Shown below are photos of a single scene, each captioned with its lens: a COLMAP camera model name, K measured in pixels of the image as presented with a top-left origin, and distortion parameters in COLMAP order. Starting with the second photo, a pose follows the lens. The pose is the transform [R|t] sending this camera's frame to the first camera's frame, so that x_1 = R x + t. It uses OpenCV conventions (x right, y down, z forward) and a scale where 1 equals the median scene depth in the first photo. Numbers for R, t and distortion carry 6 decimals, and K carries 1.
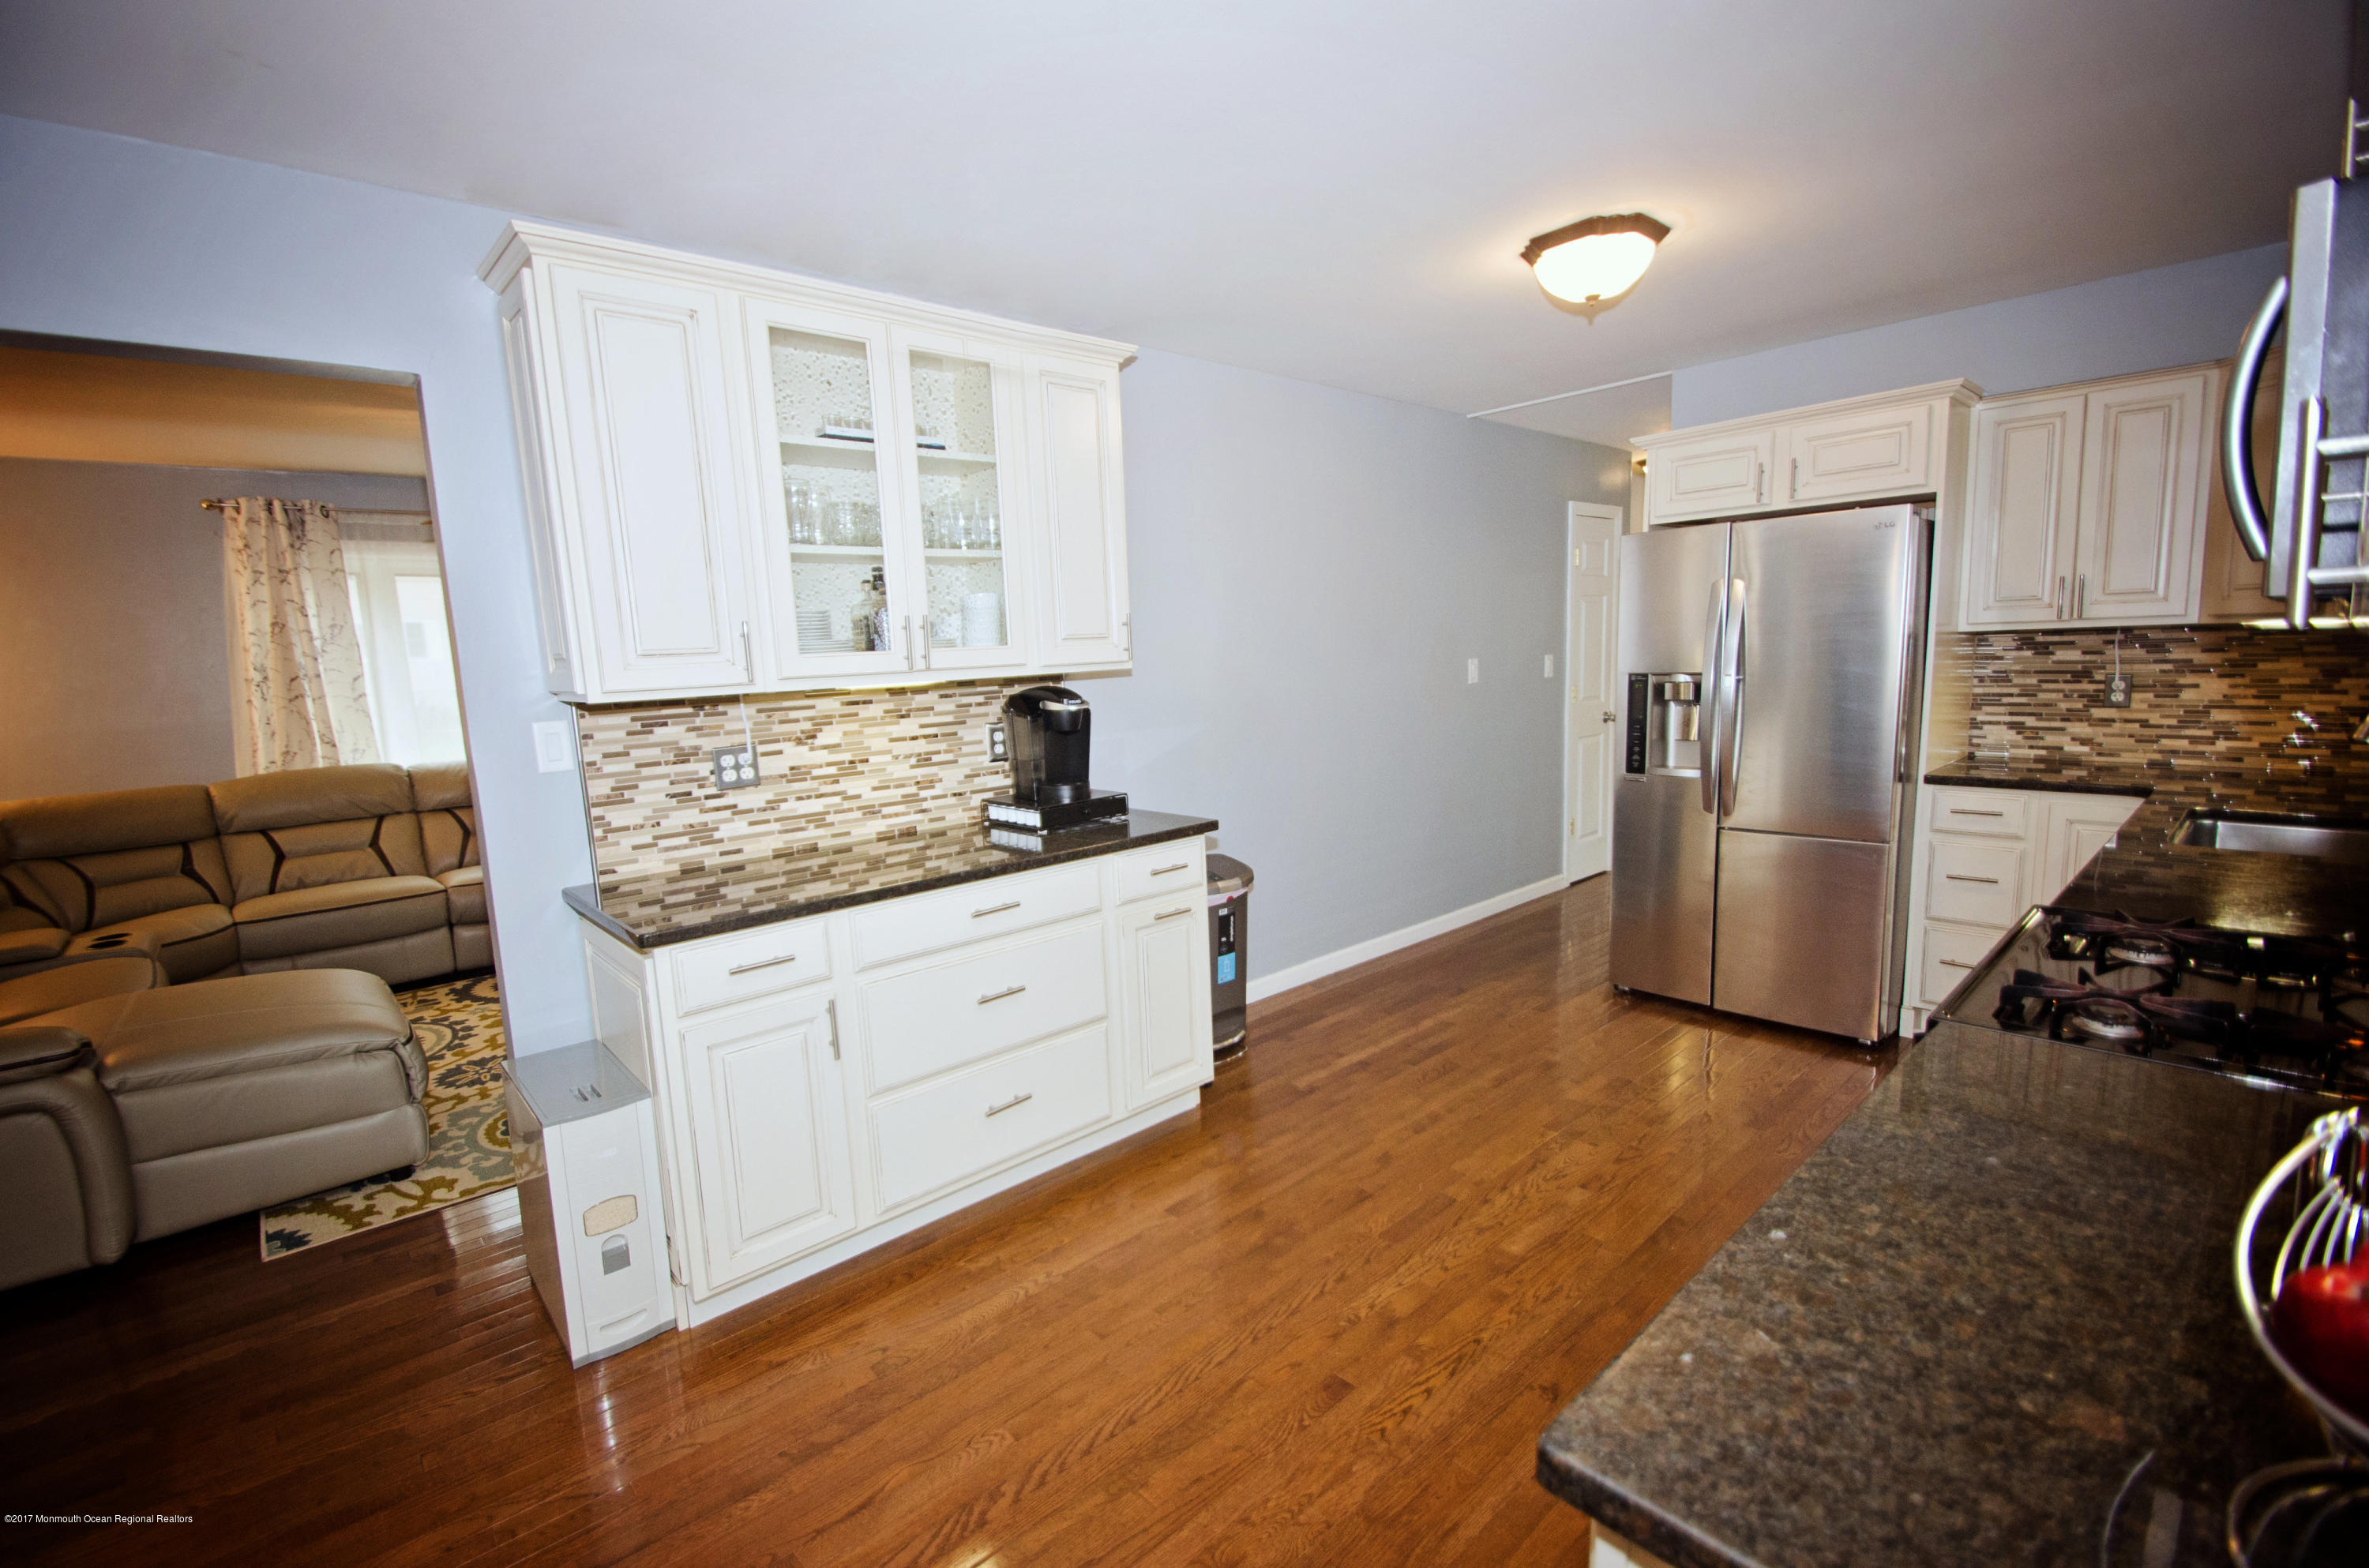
lens RADIAL K [[1036.1, 0, 1184.5], [0, 1036.1, 784.0], [0, 0, 1]] dist [-0.000604, -0.000117]
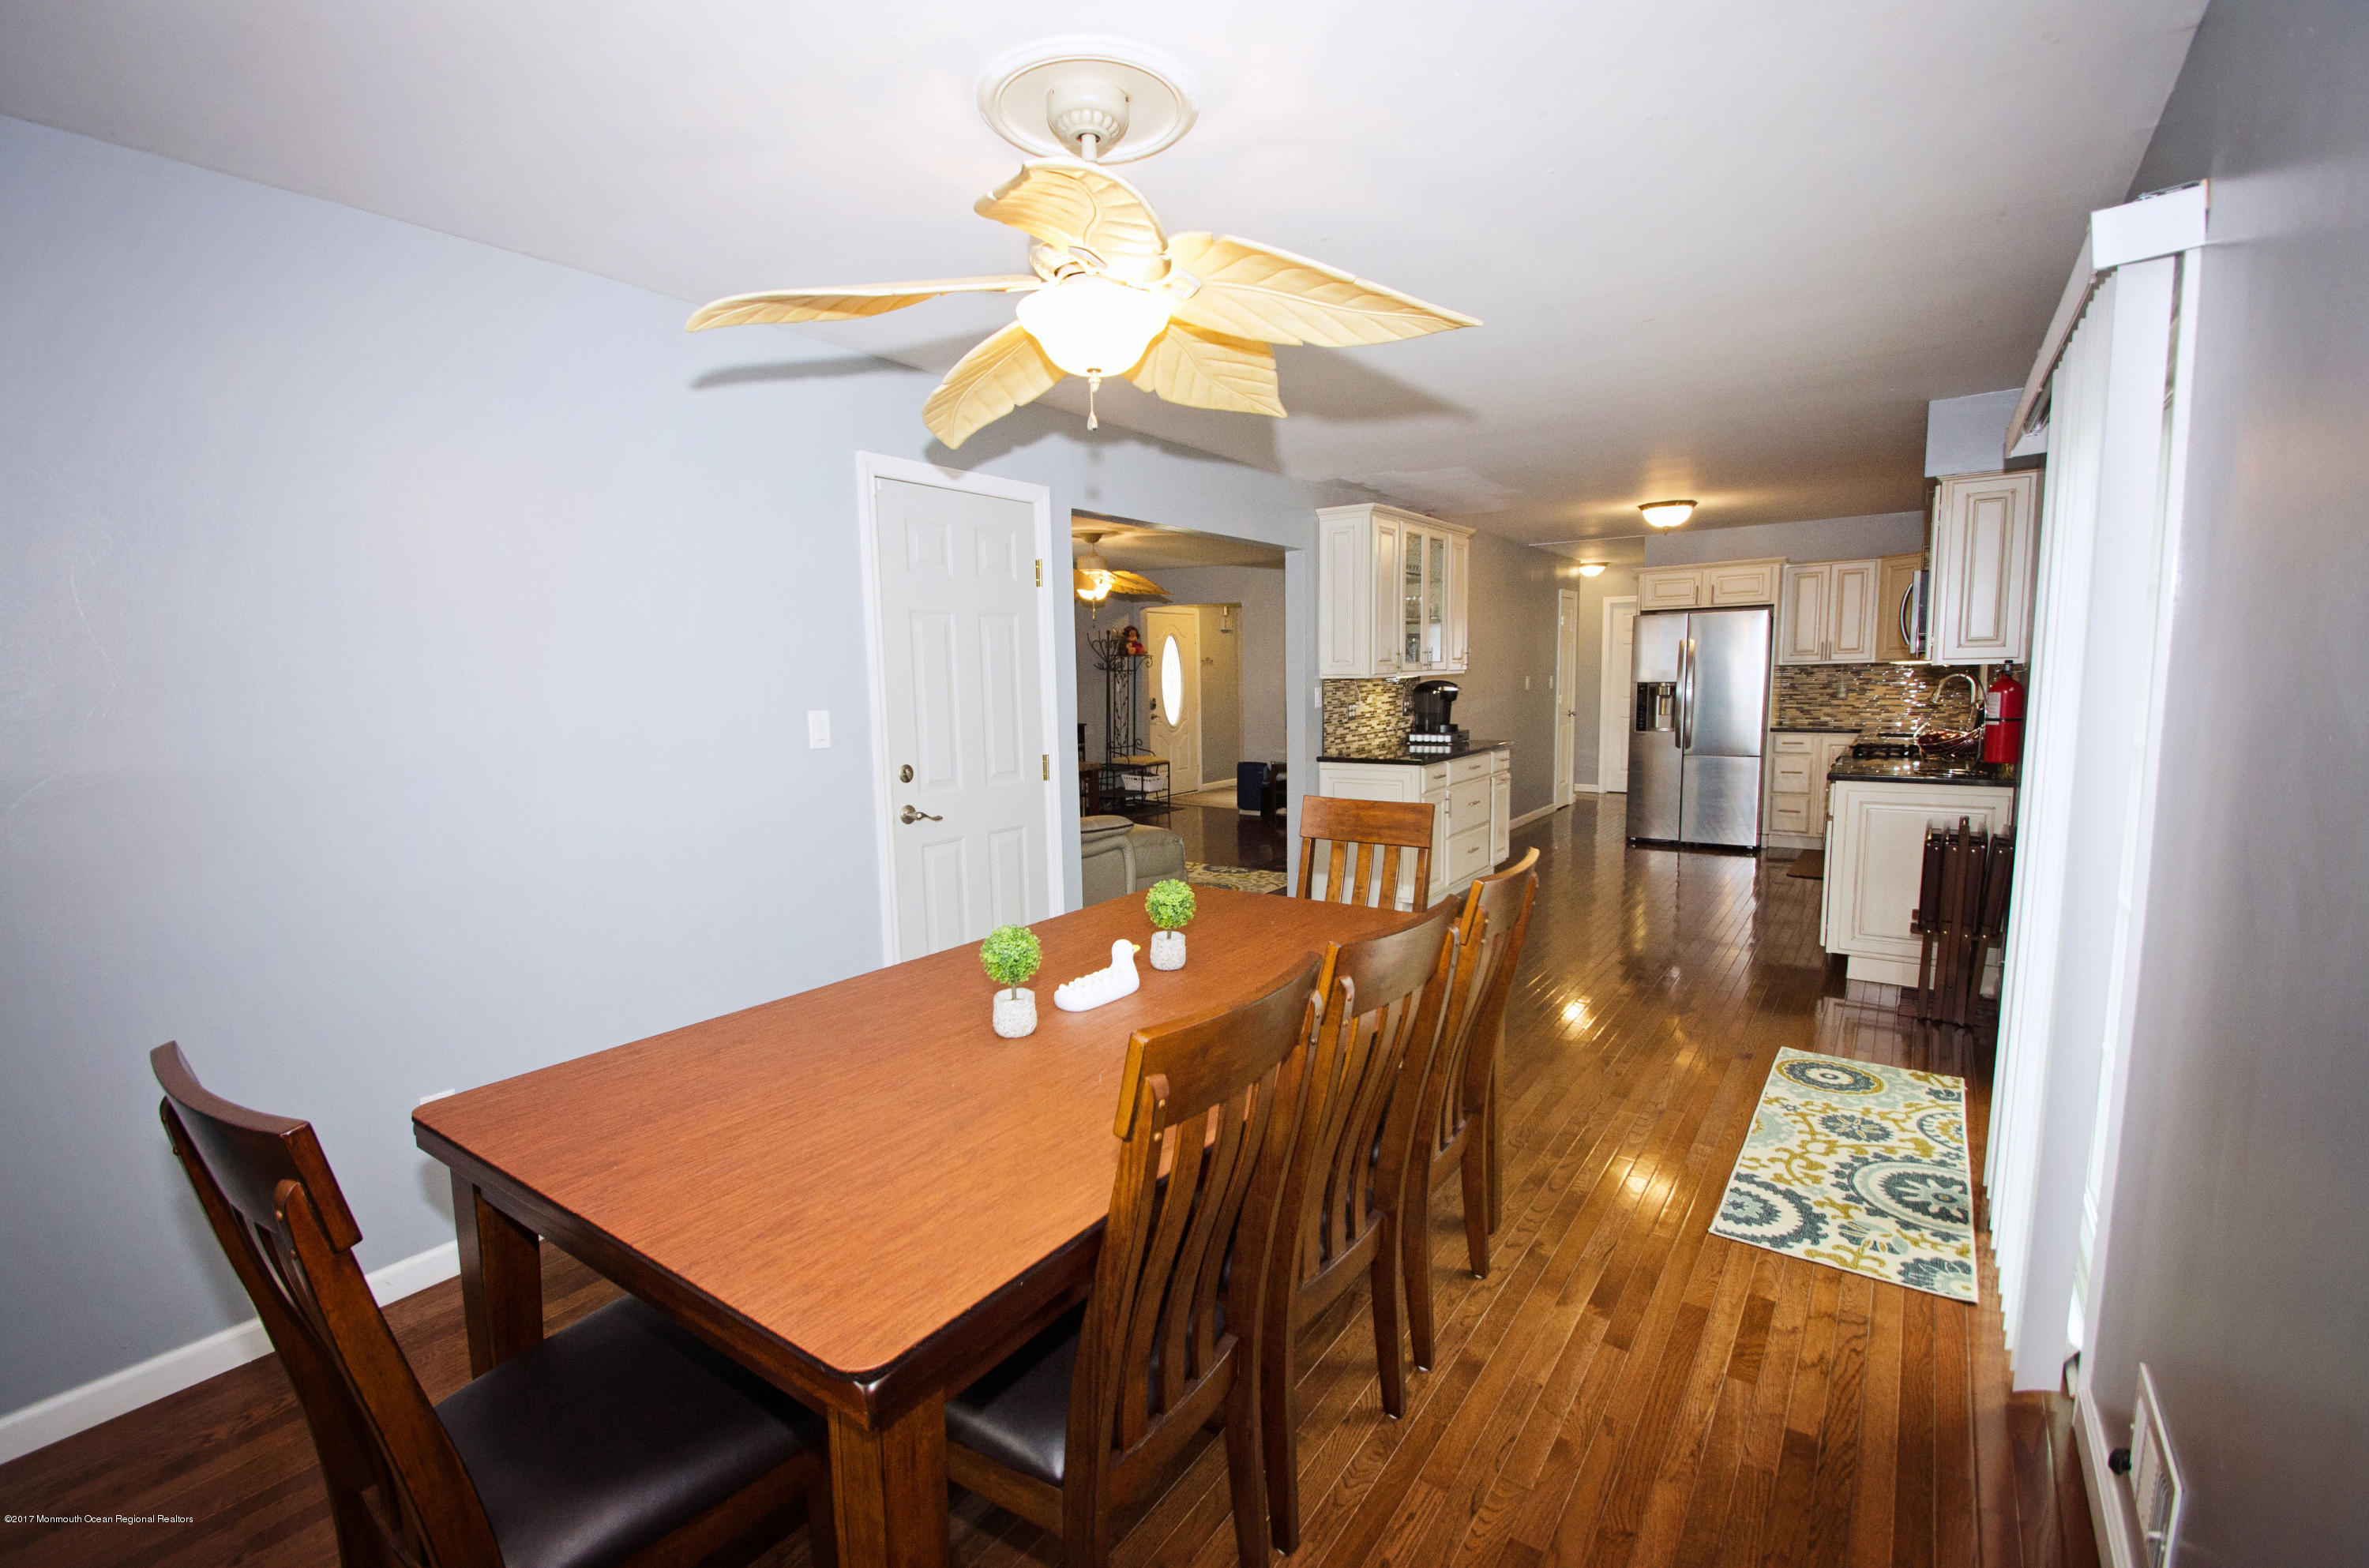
lens RADIAL K [[1036.1, 0, 1184.5], [0, 1036.1, 784.0], [0, 0, 1]] dist [-0.000604, -0.000117]
pose [[0.976749, -0.003218, 0.214362, -1.083935], [0.009416, 0.999566, -0.027897, 0.174881], [-0.214179, 0.029267, 0.976356, -0.987477]]
